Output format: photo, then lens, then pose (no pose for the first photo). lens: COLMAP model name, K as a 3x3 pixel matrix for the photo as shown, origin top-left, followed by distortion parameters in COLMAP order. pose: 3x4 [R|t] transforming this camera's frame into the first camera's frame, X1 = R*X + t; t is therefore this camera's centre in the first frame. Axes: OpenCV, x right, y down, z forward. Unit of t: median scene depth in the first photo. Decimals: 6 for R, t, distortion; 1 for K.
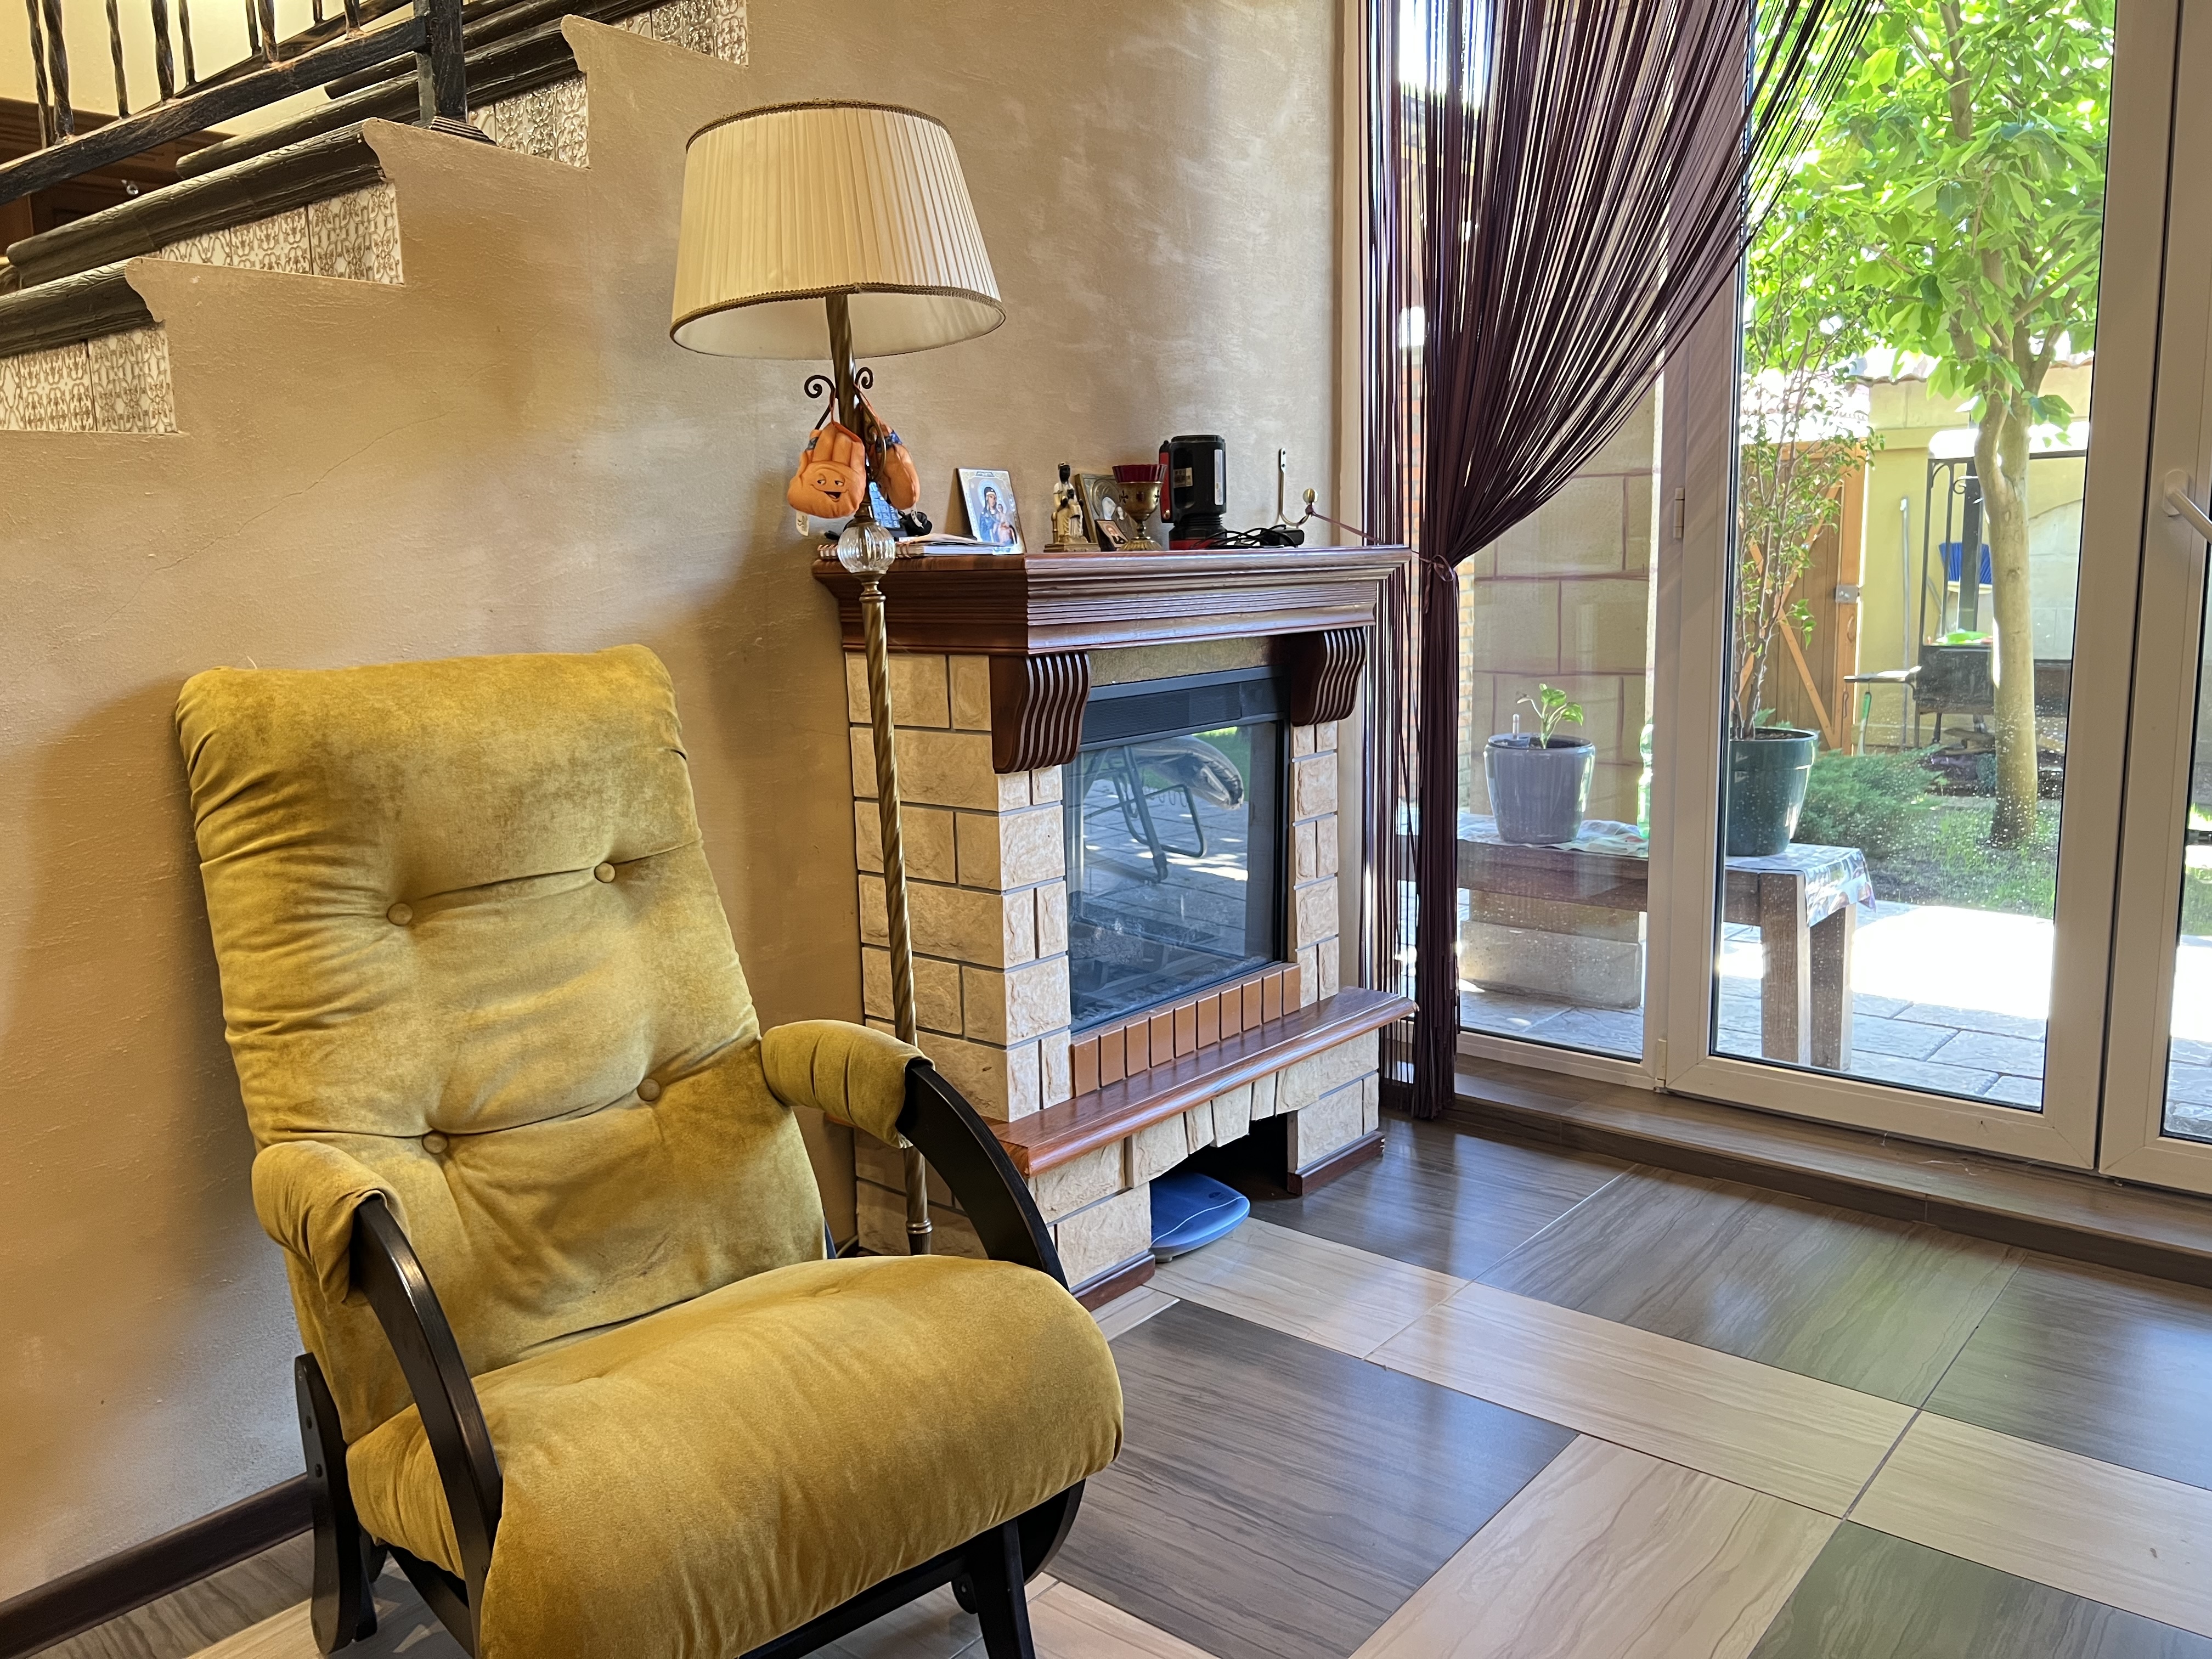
lens RADIAL K [[1679.8, 0, 1109.2], [0, 1679.8, 822.8], [0, 0, 1]] dist [0.046623, 0.000618]
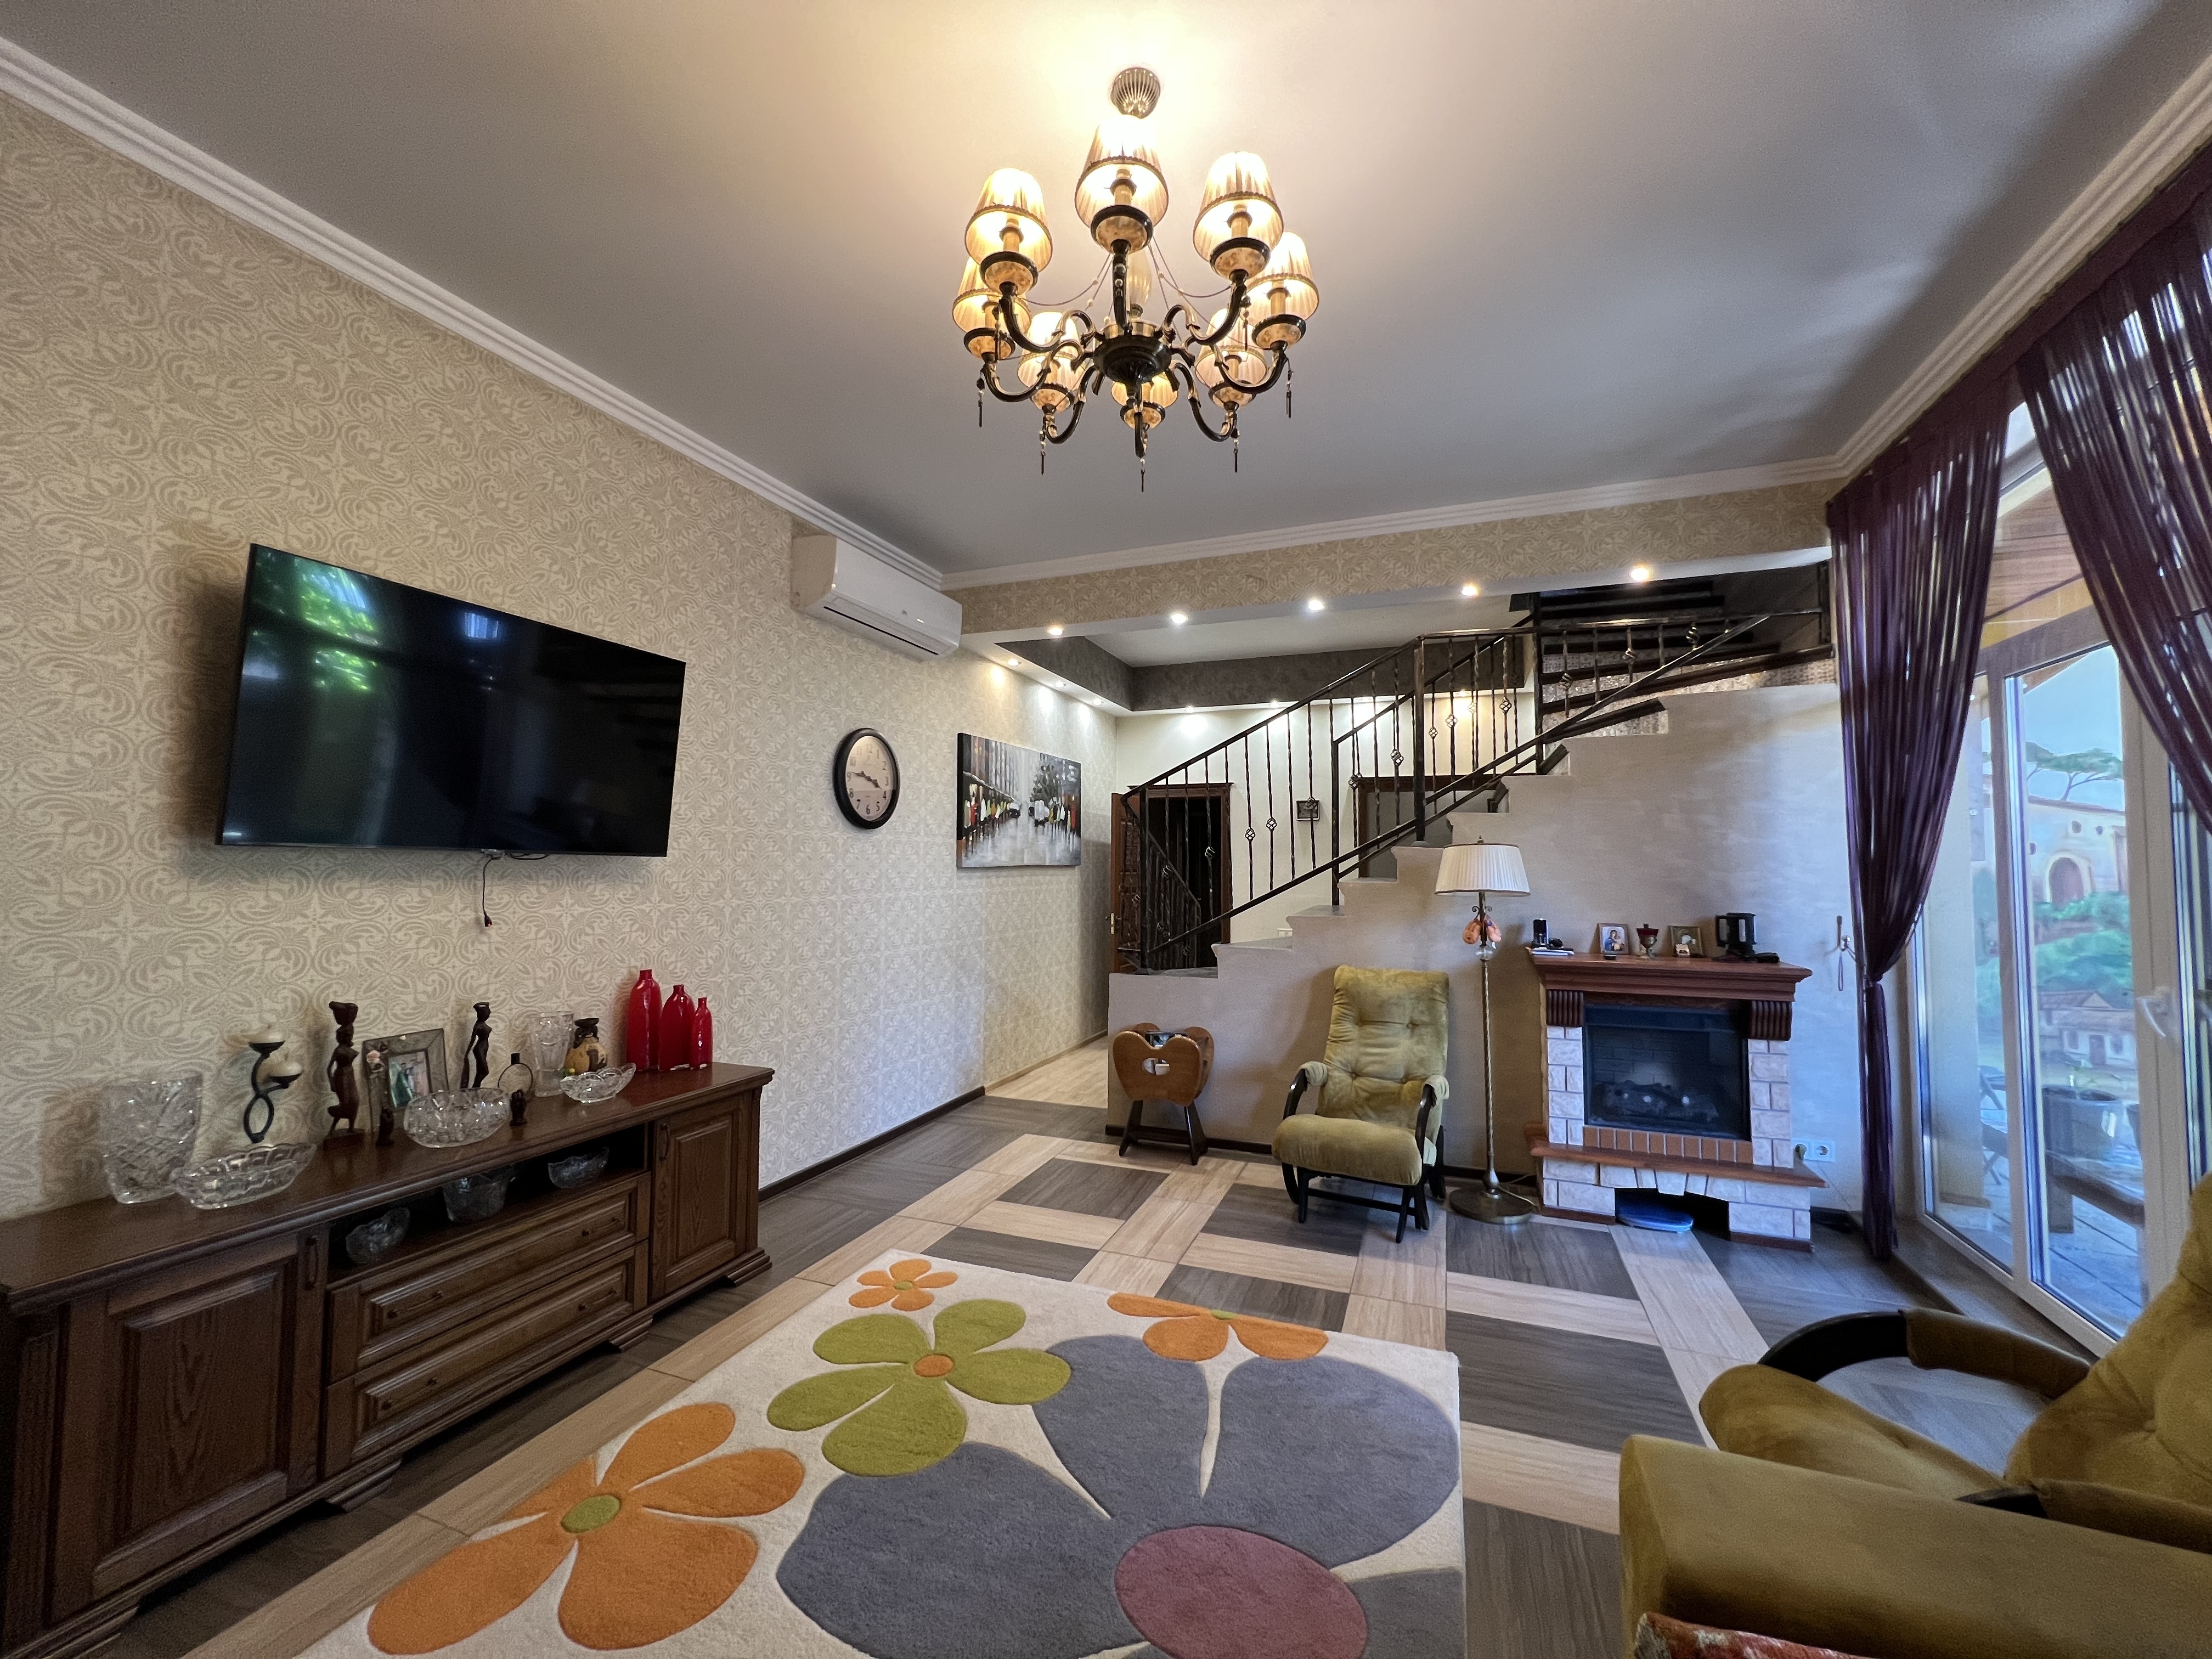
lens RADIAL K [[877.0, 0, 1102.9], [0, 877.0, 824.5], [0, 0, 1]] dist [-0.000199, 0.000134]
pose [[0.302294, -0.022677, -0.952945, 1.079431], [-0.160555, 0.984222, -0.074352, -0.123388], [0.939596, 0.175476, 0.293884, -0.289712]]
